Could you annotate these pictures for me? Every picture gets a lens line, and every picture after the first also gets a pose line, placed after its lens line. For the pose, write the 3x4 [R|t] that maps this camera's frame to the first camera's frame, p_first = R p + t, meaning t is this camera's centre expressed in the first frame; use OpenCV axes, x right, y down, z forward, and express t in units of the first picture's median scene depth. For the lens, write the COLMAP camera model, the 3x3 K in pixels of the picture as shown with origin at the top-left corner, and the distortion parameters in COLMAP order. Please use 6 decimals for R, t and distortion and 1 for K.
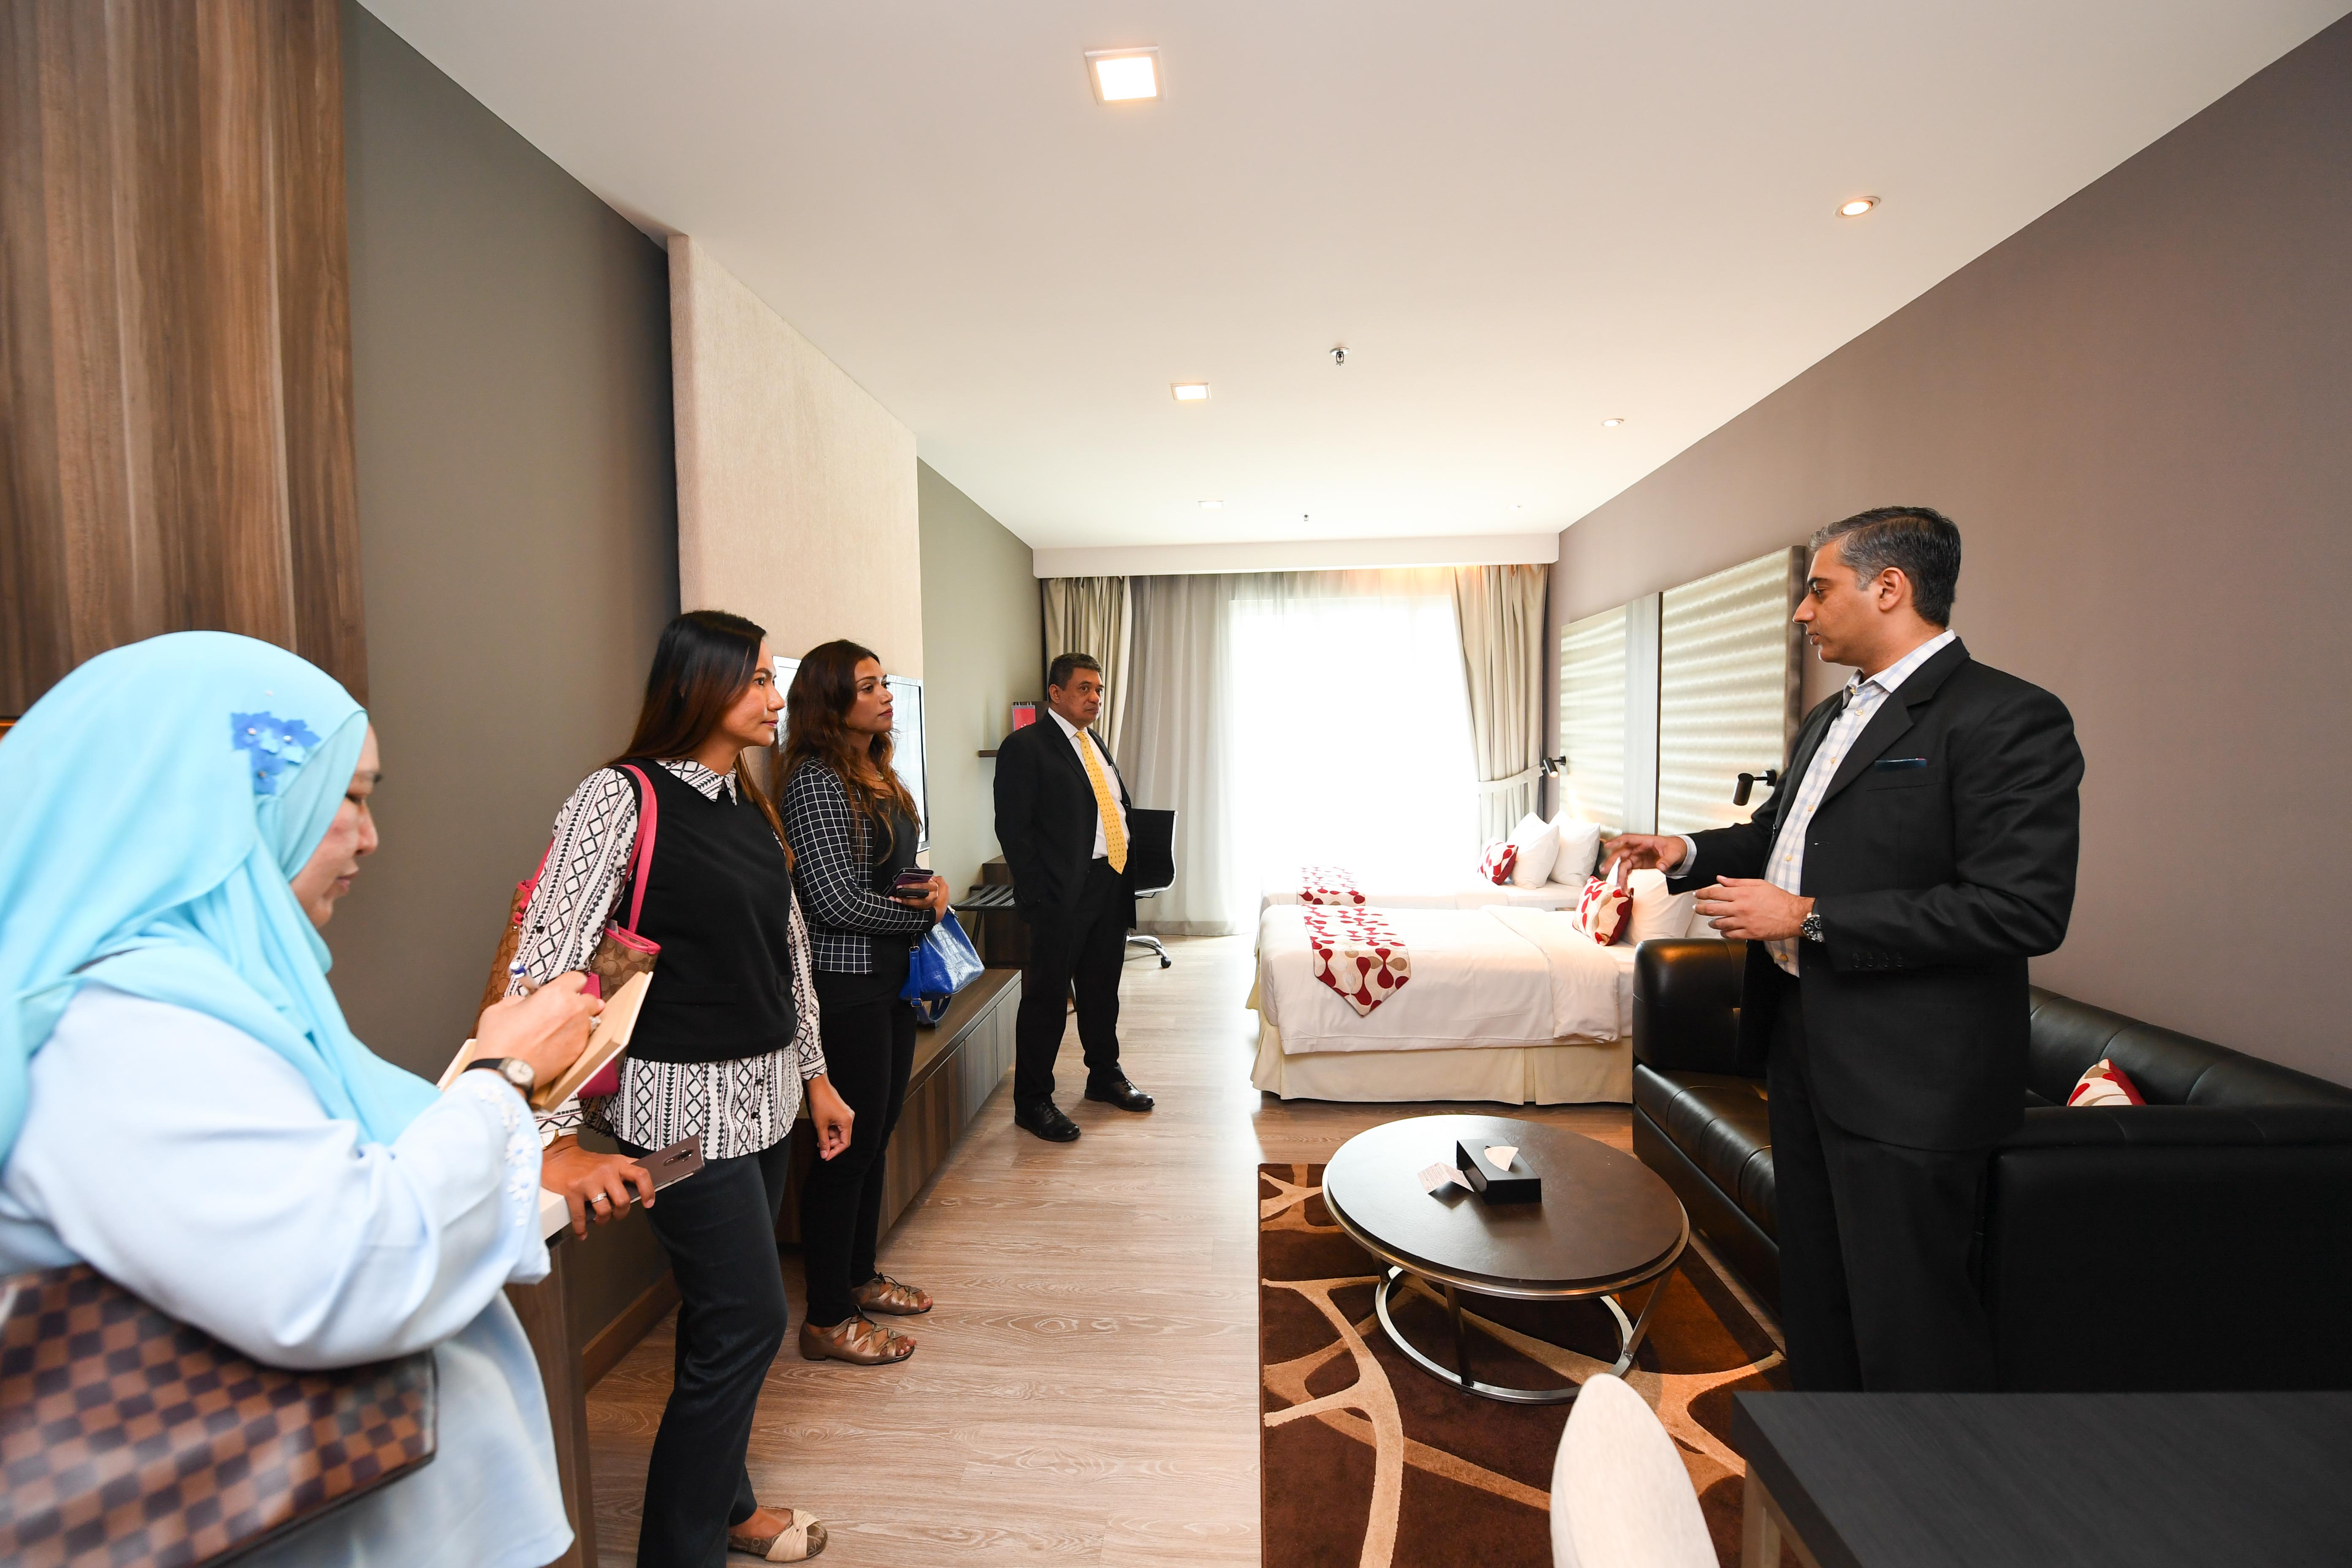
lens RADIAL K [[933.0, 0, 1177.7], [0, 933.0, 779.8], [0, 0, 1]] dist [-0.011473, -0.000151]
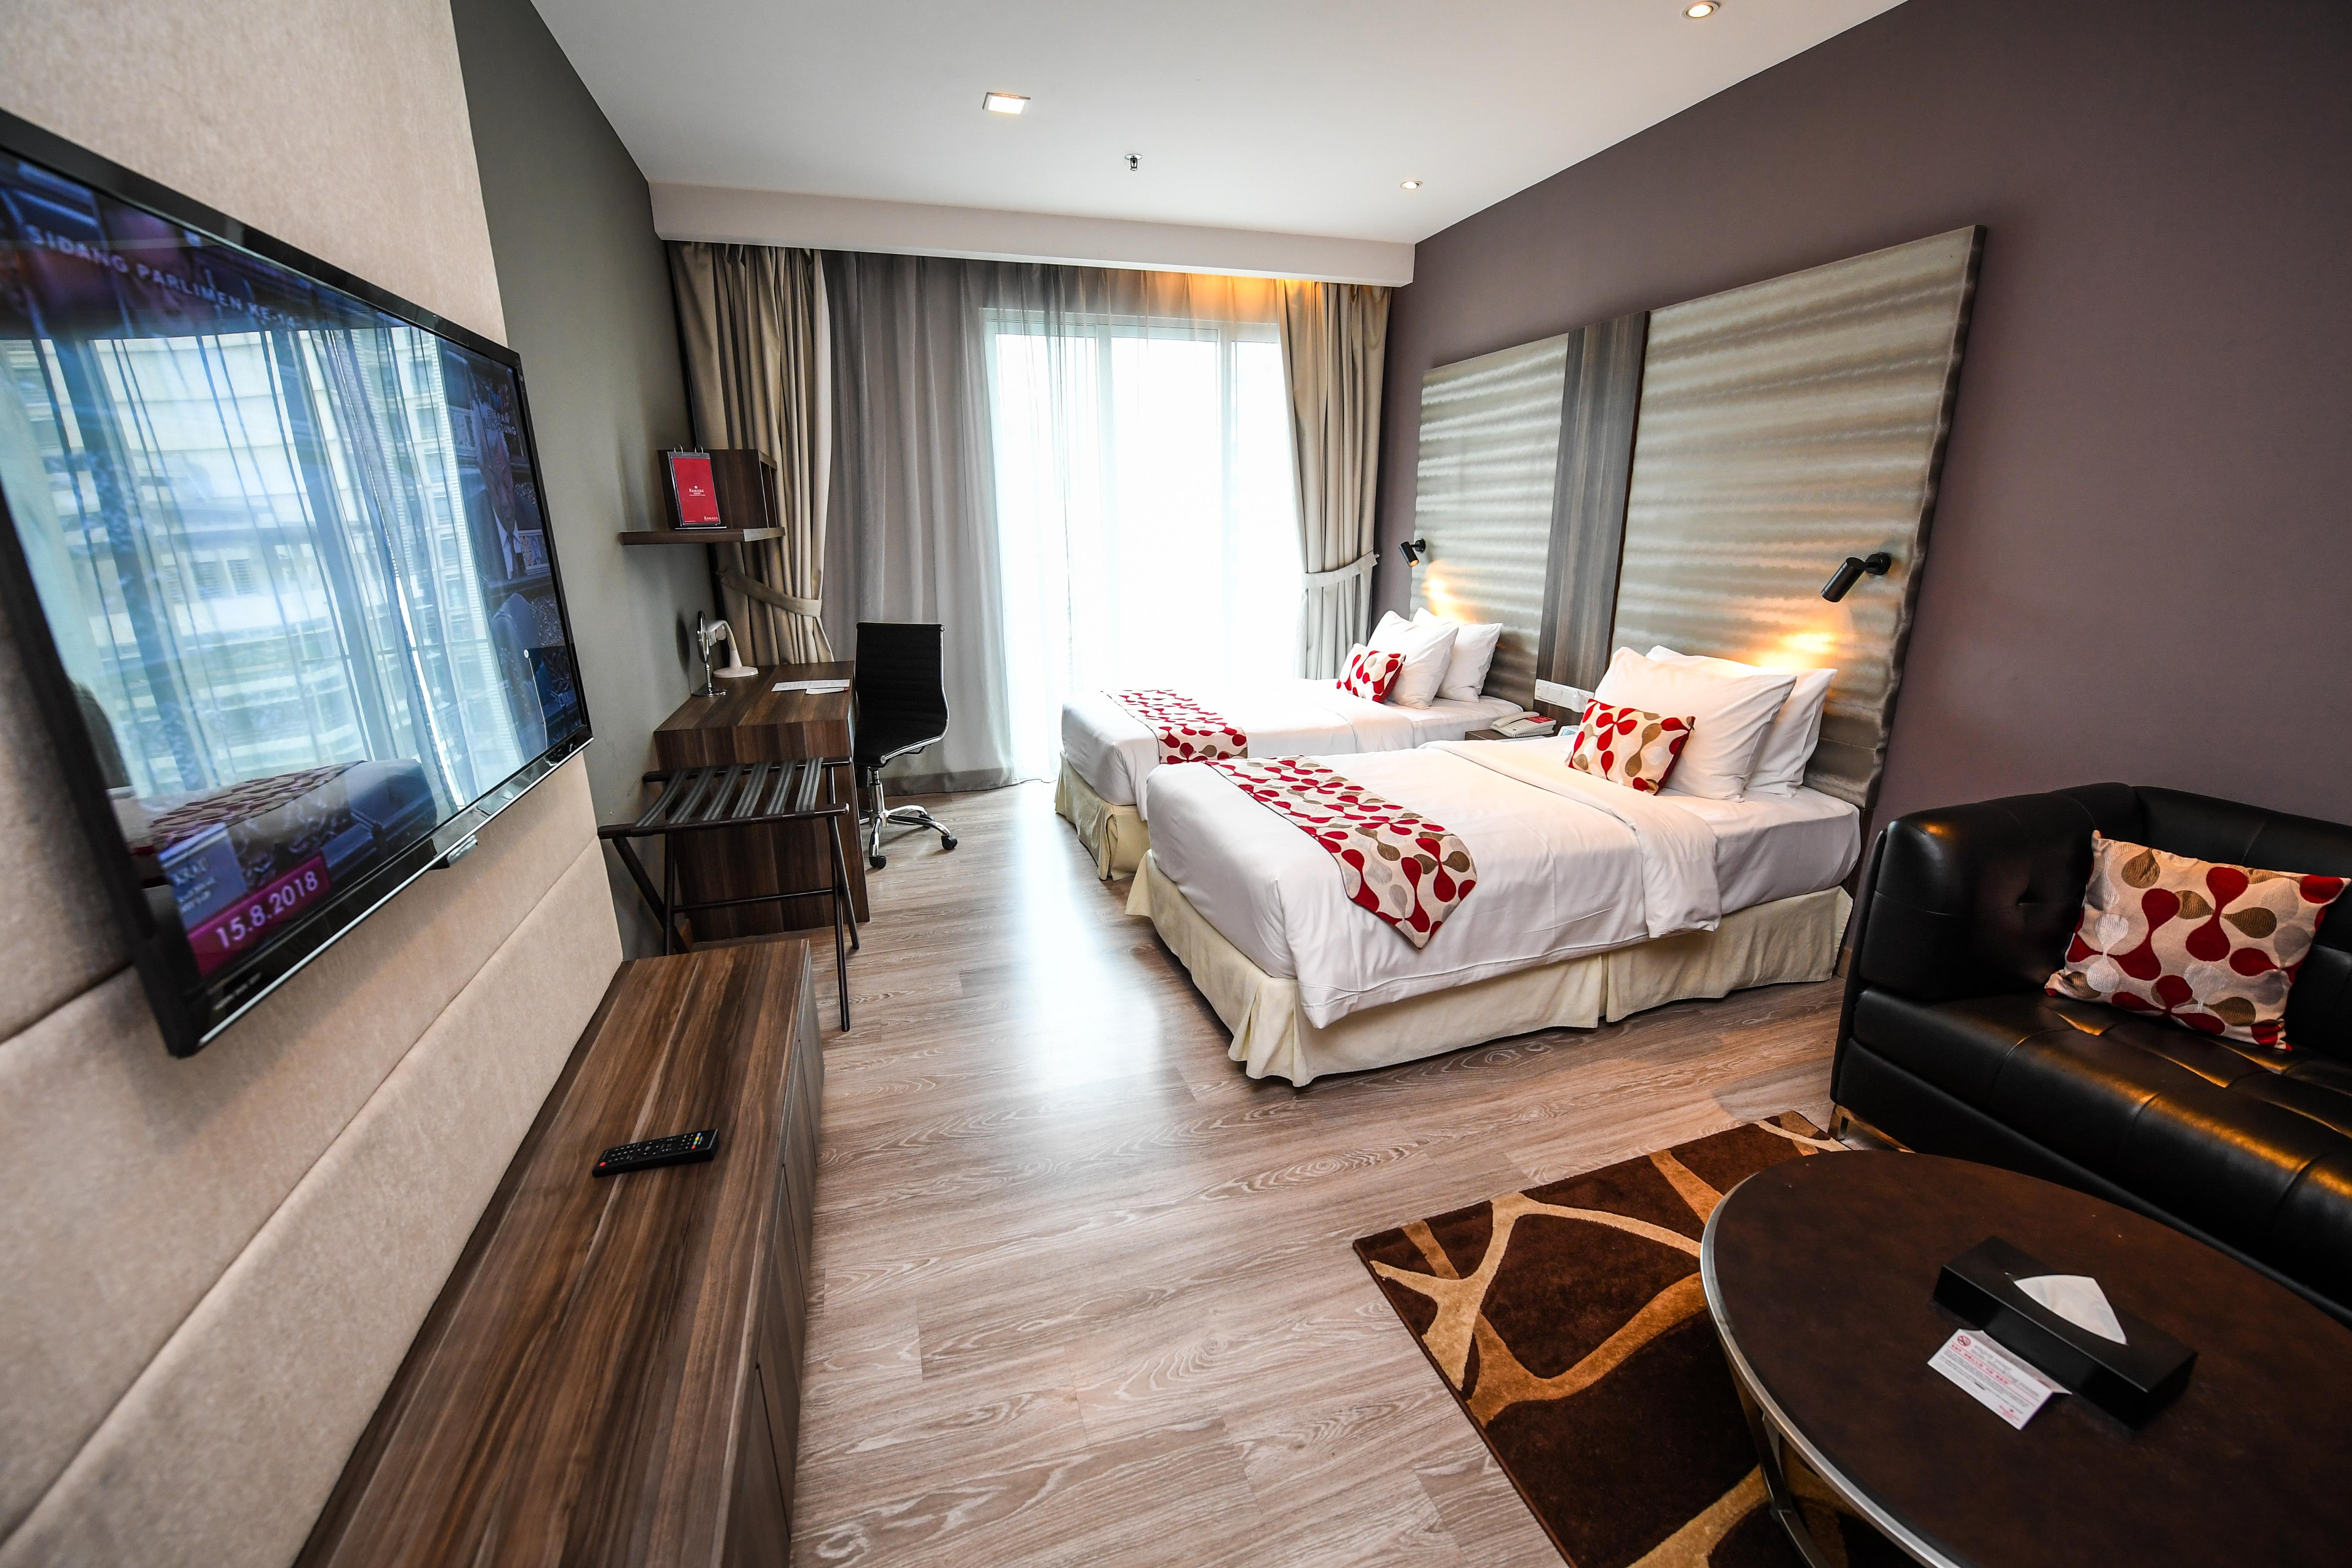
lens RADIAL K [[933.0, 0, 1177.7], [0, 933.0, 782.2], [0, 0, 1]] dist [-0.011473, -0.000151]
pose [[0.924348, -0.097781, 0.368809, -0.121533], [0.014917, 0.975127, 0.221144, -0.002709], [-0.381259, -0.198913, 0.902815, 0.335286]]
